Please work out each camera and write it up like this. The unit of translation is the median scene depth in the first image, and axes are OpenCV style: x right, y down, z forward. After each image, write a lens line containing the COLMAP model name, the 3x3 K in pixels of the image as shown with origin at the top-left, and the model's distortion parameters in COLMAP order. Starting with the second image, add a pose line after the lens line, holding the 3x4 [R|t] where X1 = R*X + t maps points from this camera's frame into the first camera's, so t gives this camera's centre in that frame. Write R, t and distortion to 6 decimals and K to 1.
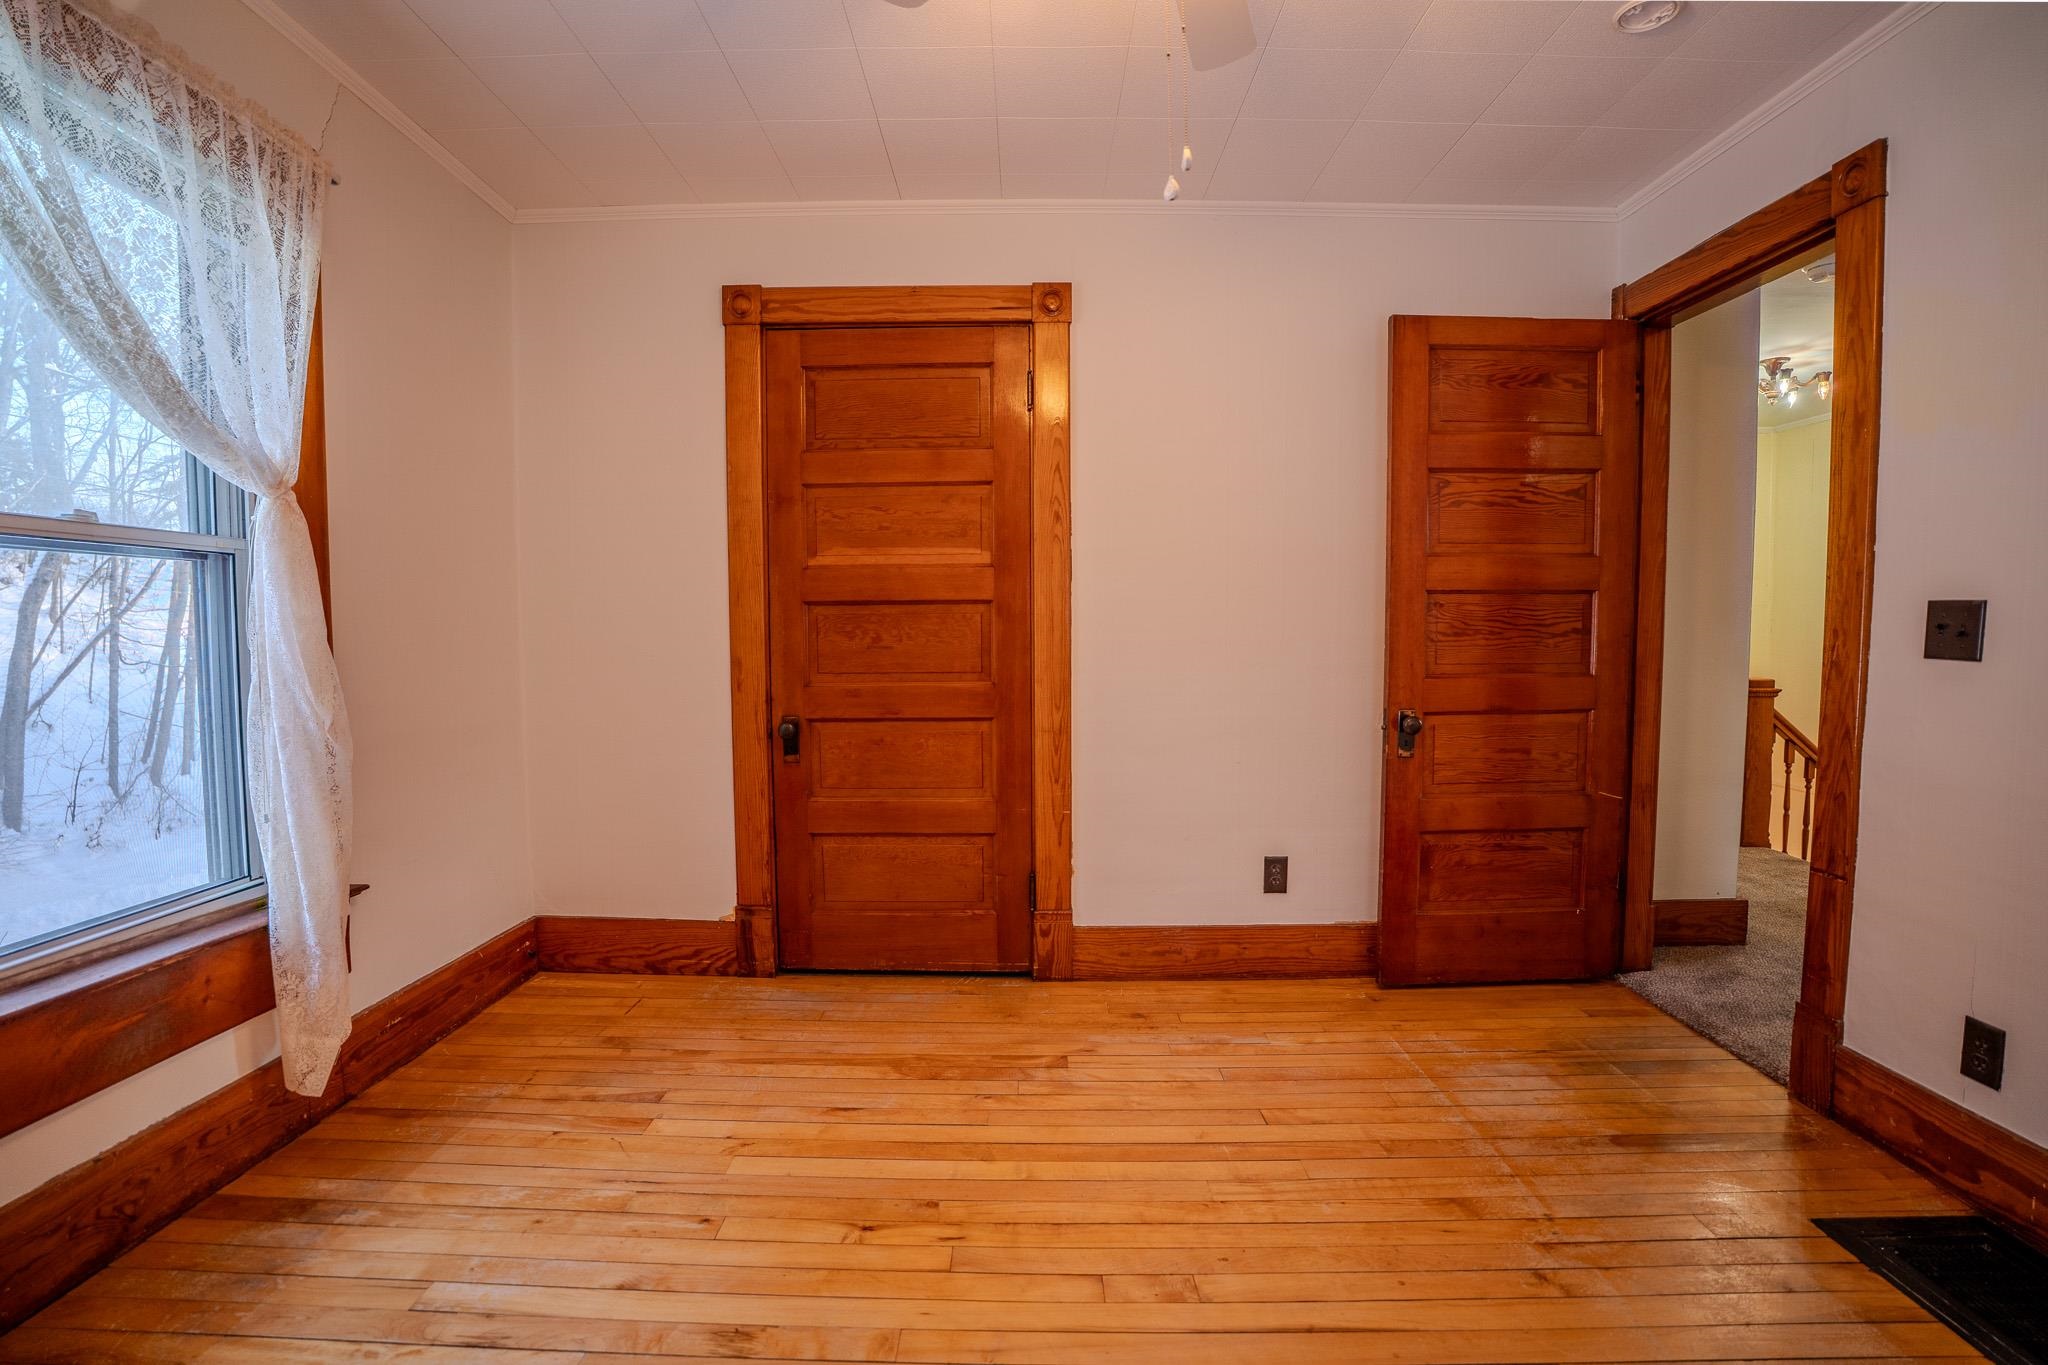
lens RADIAL K [[945.5, 0, 1024.0], [0, 945.5, 682.5], [0, 0, 1]] dist [-0.031870, 0.000825]
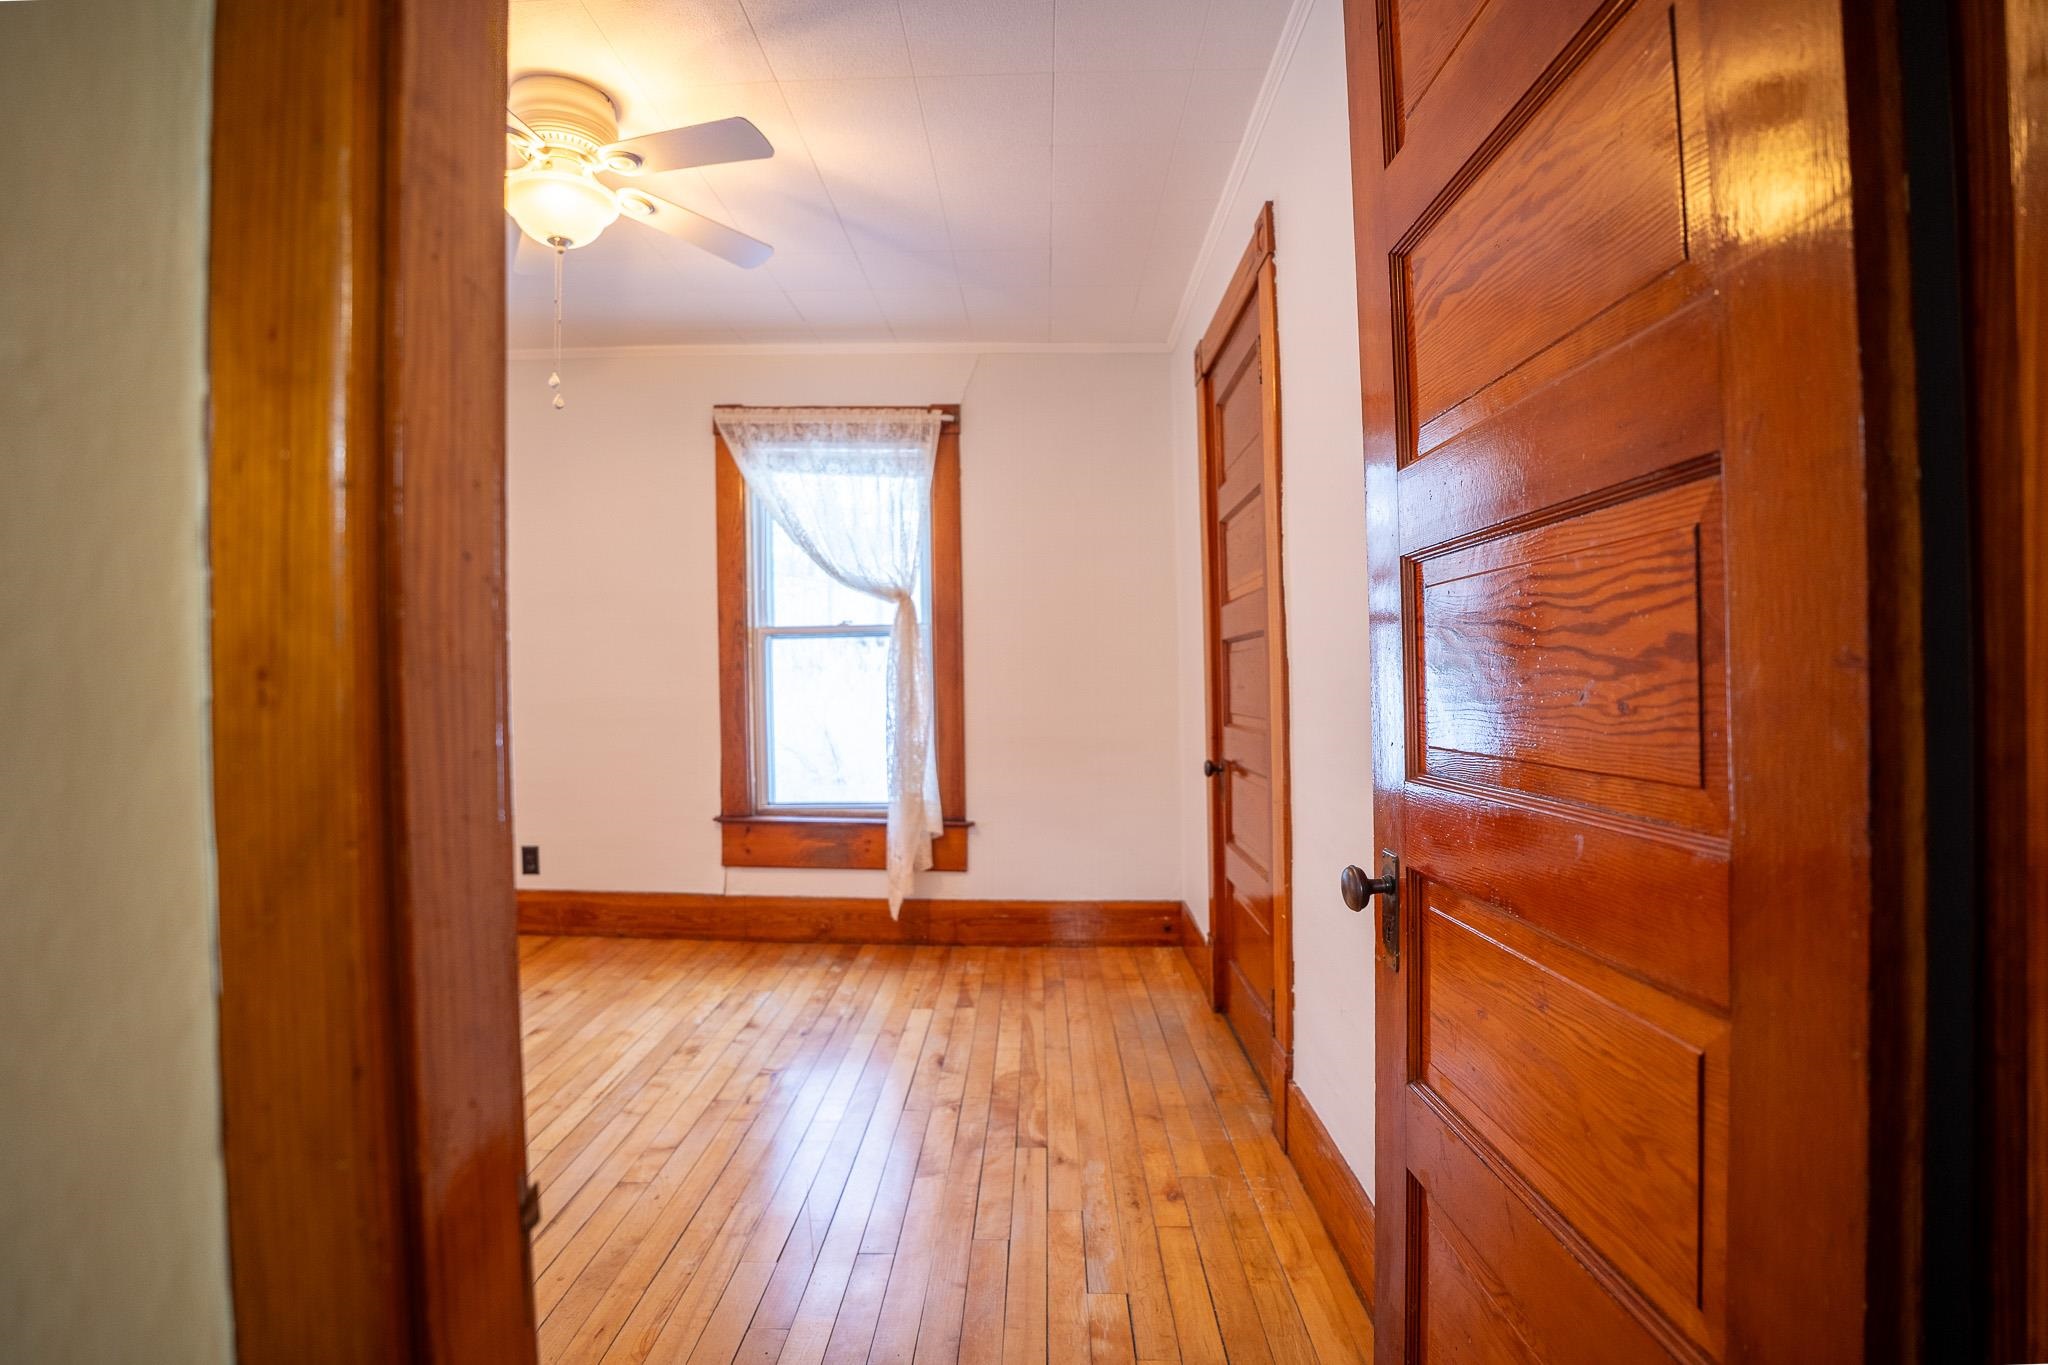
lens RADIAL K [[945.5, 0, 1024.0], [0, 945.5, 682.5], [0, 0, 1]] dist [-0.031870, 0.000825]
pose [[-0.000240, -0.004618, -0.999989, 1.001532], [-0.041759, 0.999117, -0.004604, -0.046056], [0.999128, 0.041757, -0.000432, 1.016482]]
